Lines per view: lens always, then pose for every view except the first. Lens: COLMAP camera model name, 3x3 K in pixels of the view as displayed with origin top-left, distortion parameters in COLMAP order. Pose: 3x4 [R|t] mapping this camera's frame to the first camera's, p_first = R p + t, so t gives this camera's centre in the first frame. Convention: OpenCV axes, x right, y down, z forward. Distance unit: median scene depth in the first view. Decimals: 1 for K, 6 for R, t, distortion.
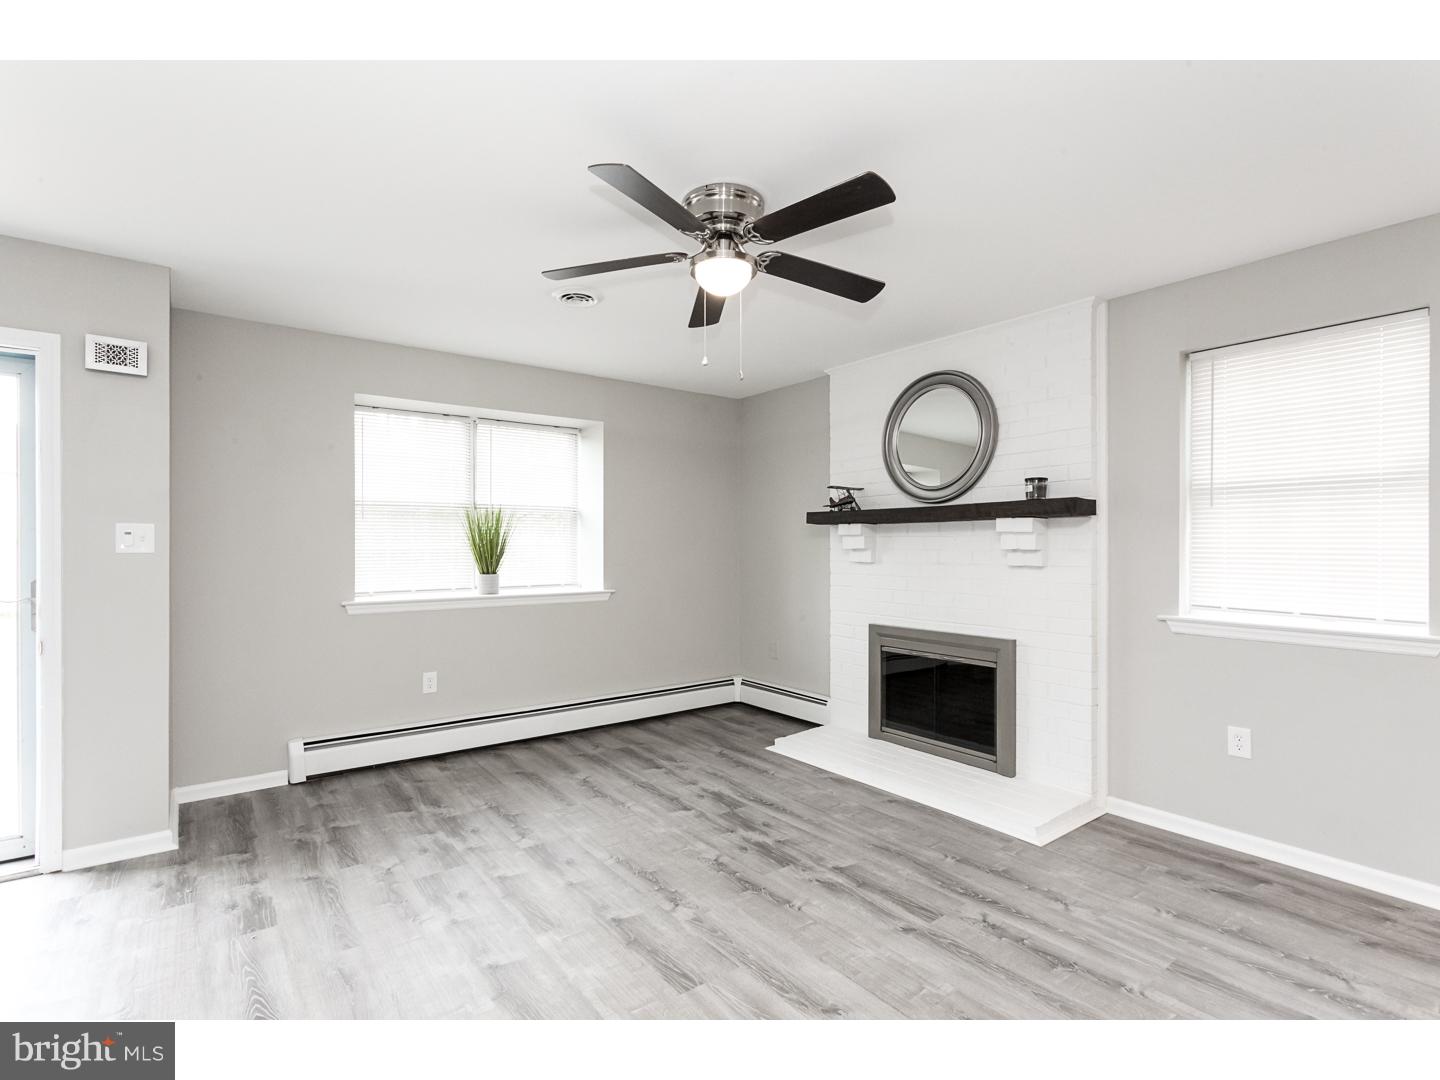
lens RADIAL K [[694.0, 0, 719.6], [0, 694.0, 550.1], [0, 0, 1]] dist [-0.000084, 0.000731]
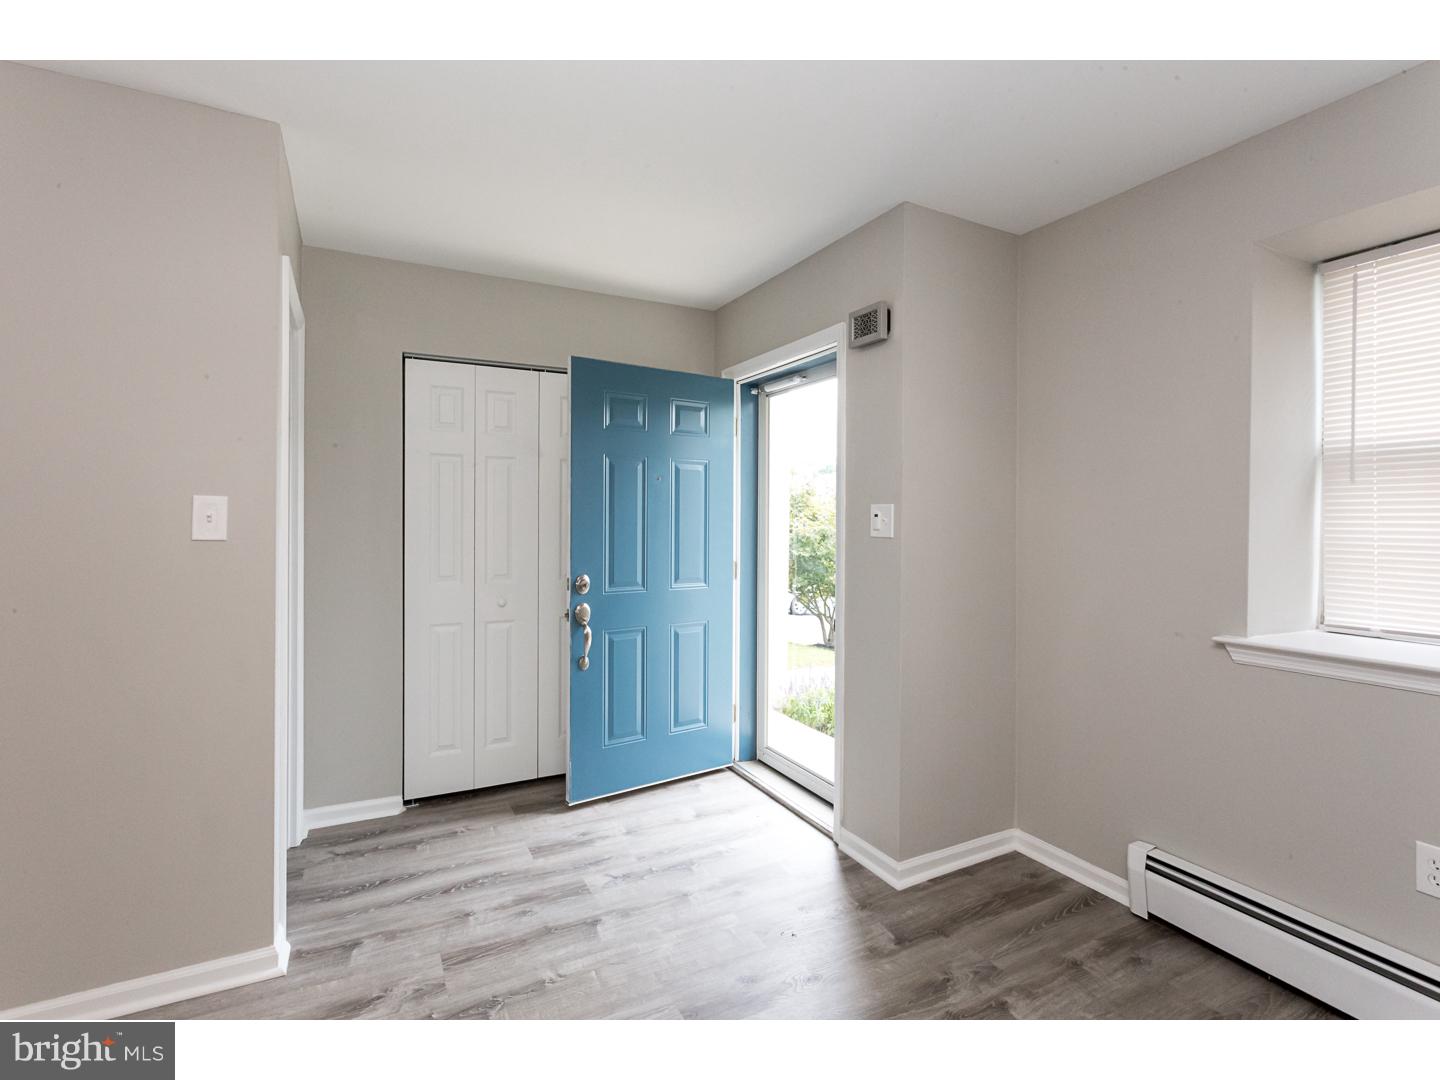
lens RADIAL K [[685.7, 0, 719.4], [0, 685.7, 521.0], [0, 0, 1]] dist [0.000429, 0.000171]
pose [[-0.164593, 0.001838, -0.986360, 0.063411], [-0.011777, 0.999923, 0.003829, -0.015391], [0.986291, 0.012247, -0.164558, 0.788031]]
